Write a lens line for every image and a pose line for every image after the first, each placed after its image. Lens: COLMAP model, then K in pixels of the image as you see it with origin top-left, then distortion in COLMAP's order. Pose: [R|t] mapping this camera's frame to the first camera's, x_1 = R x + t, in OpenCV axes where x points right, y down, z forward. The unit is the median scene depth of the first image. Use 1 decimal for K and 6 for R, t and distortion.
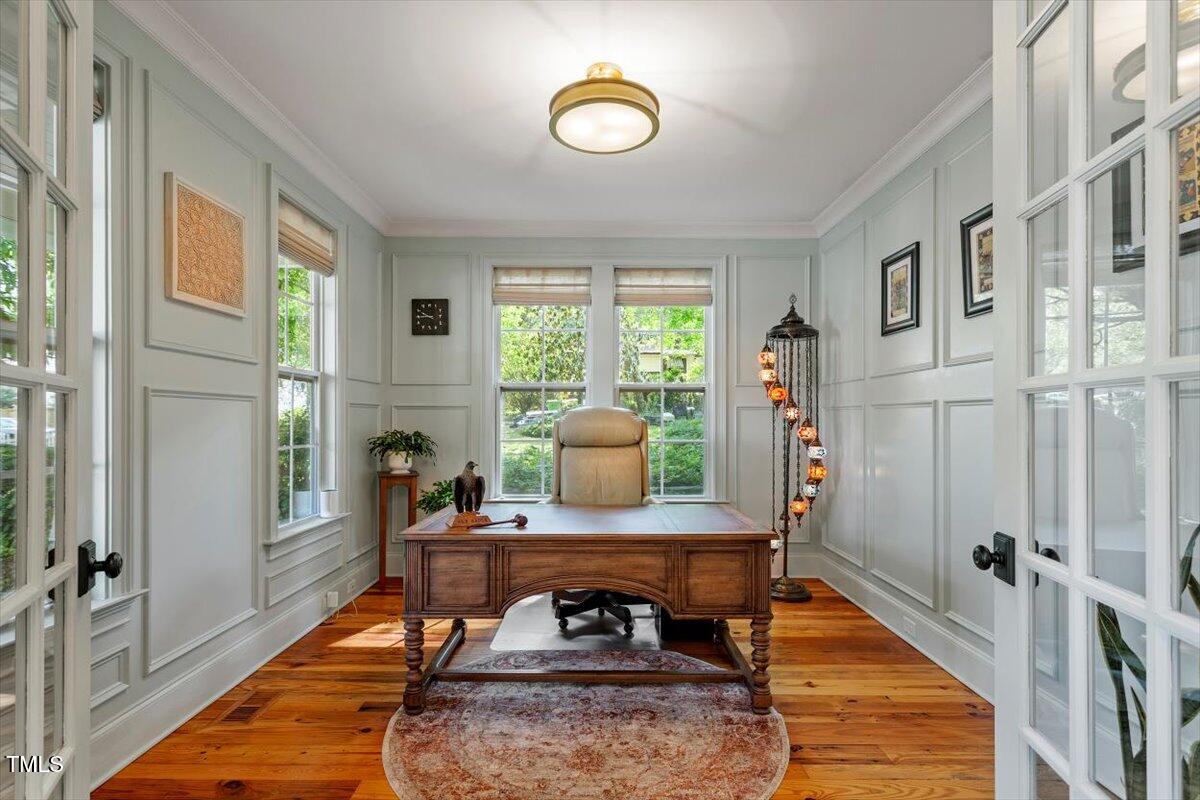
lens RADIAL K [[580.2, 0, 594.3], [0, 580.2, 414.4], [0, 0, 1]] dist [0.000155, 0.000624]
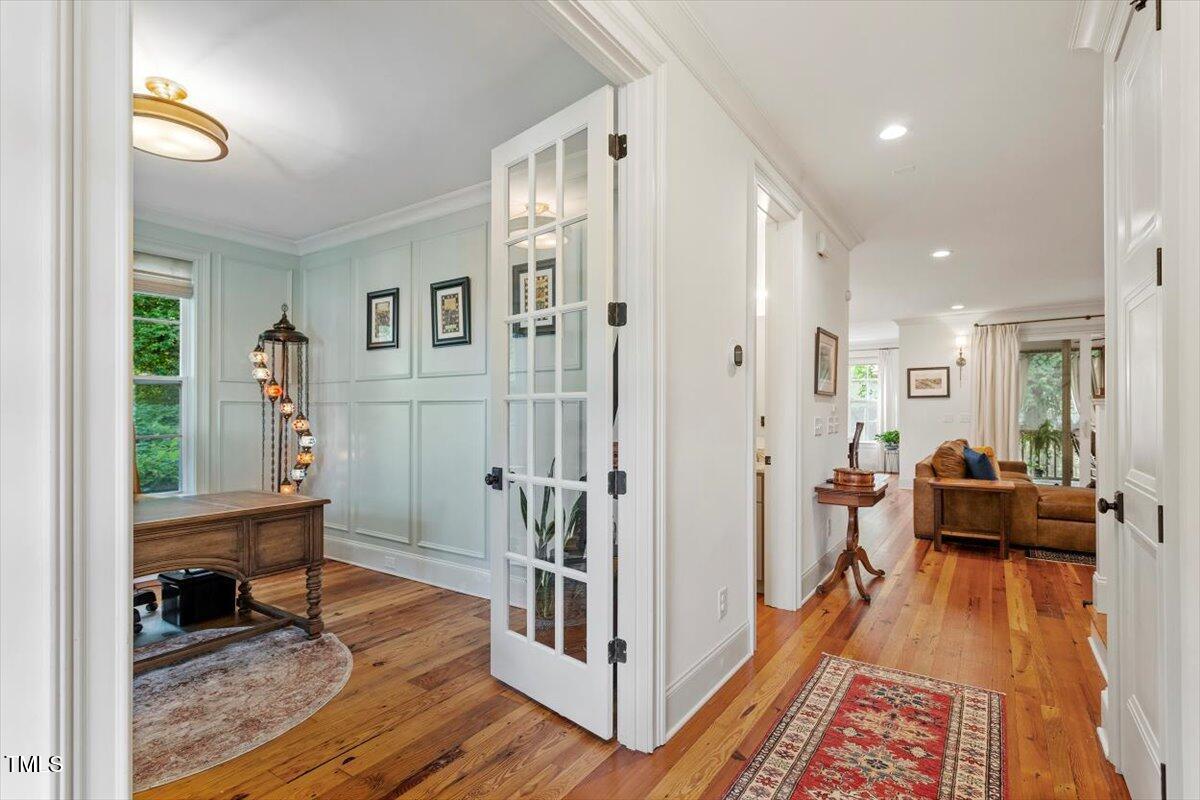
lens RADIAL K [[580.2, 0, 600.8], [0, 580.2, 408.1], [0, 0, 1]] dist [0.000155, 0.000624]
pose [[0.557258, 0.007960, 0.830302, -0.356203], [-0.007024, 0.999963, -0.004872, -0.001039], [-0.830310, -0.003117, 0.557293, -0.209280]]
